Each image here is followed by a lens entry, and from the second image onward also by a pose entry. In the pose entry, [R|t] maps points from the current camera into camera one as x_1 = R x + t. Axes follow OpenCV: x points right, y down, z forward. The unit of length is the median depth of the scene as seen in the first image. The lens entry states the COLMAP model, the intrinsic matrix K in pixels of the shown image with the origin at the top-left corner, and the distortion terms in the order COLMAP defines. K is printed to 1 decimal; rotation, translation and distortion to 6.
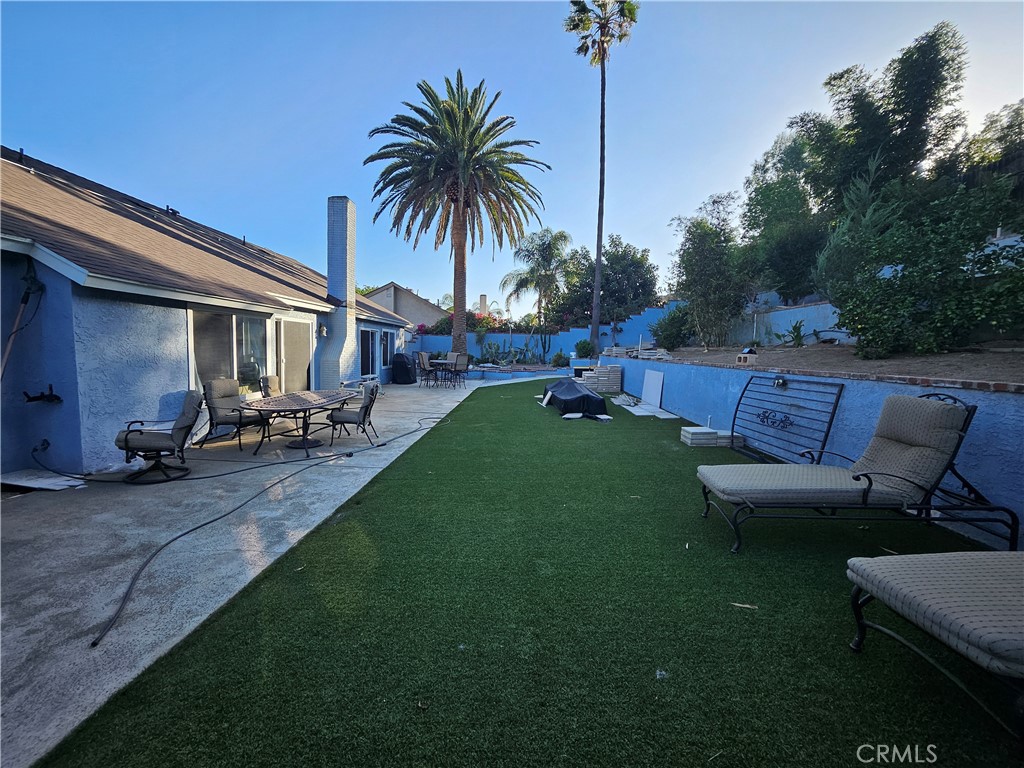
lens RADIAL K [[406.1, 0, 512.0], [0, 406.1, 384.0], [0, 0, 1]] dist [0.008144, -0.000351]
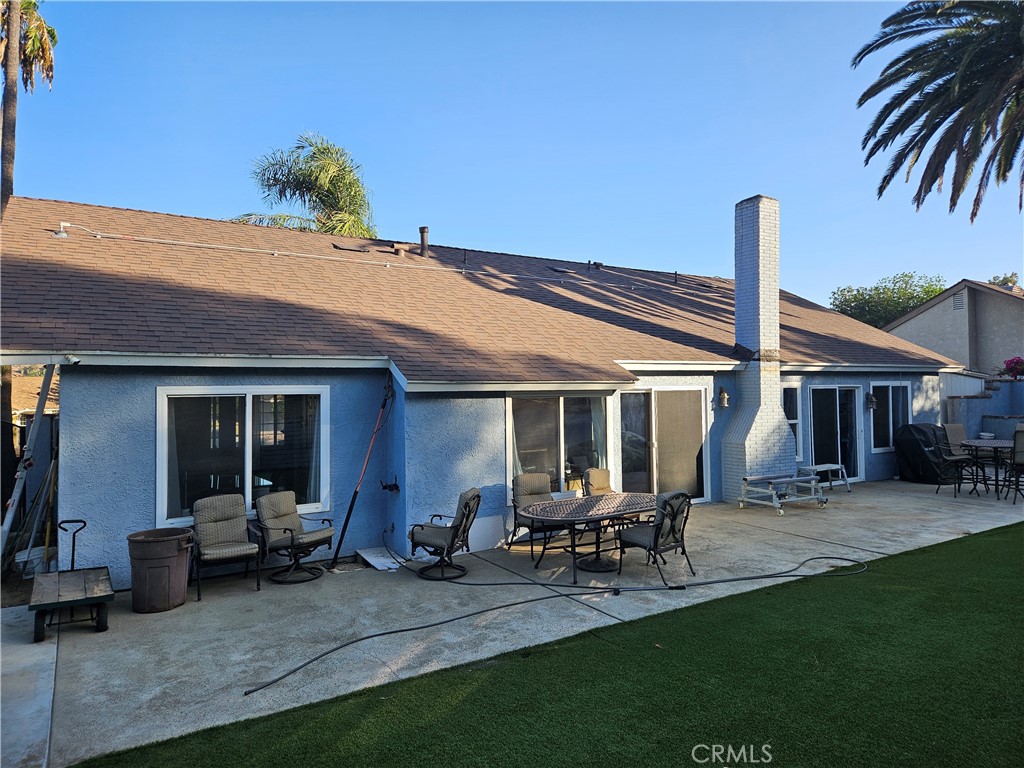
lens RADIAL K [[681.0, 0, 512.0], [0, 681.0, 384.0], [0, 0, 1]] dist [0.089896, -0.084783]
pose [[0.562999, -0.044422, -0.825263, 0.552609], [-0.042220, 0.995705, -0.082399, -0.091217], [0.825378, 0.081233, 0.558706, 0.137166]]
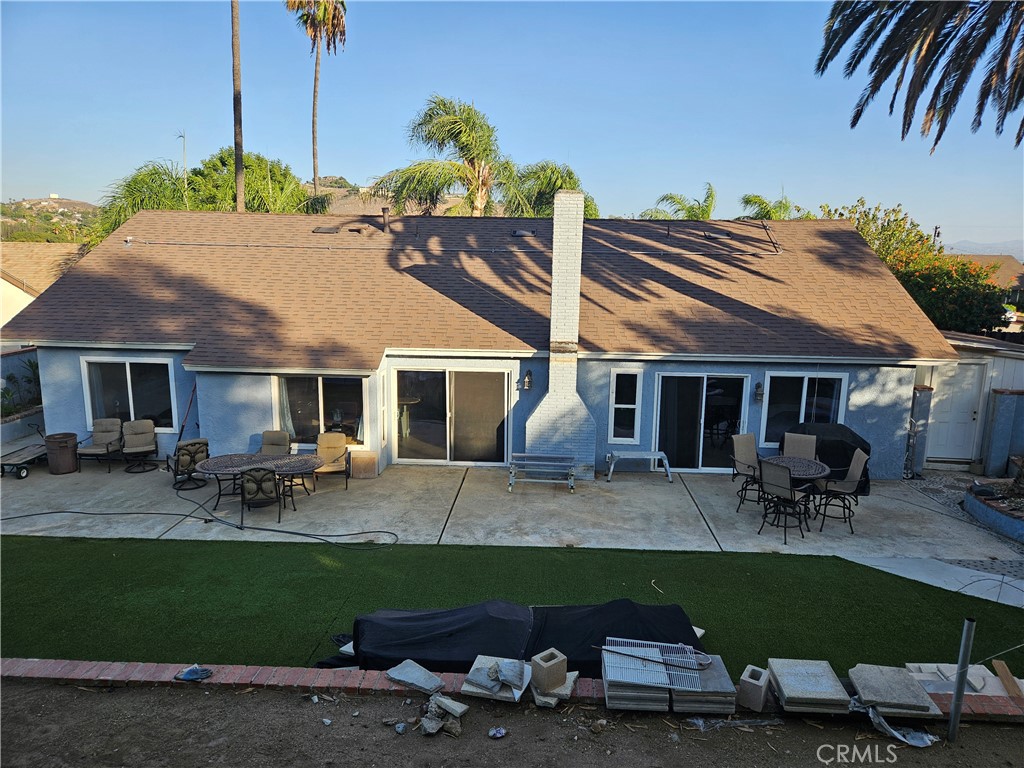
lens RADIAL K [[681.0, 0, 512.0], [0, 681.0, 384.0], [0, 0, 1]] dist [0.089896, -0.084783]
pose [[-0.011811, 0.161945, -0.986729, 1.545120], [-0.100909, 0.981567, 0.162306, -0.647101], [0.994825, 0.101487, 0.004749, 1.907641]]
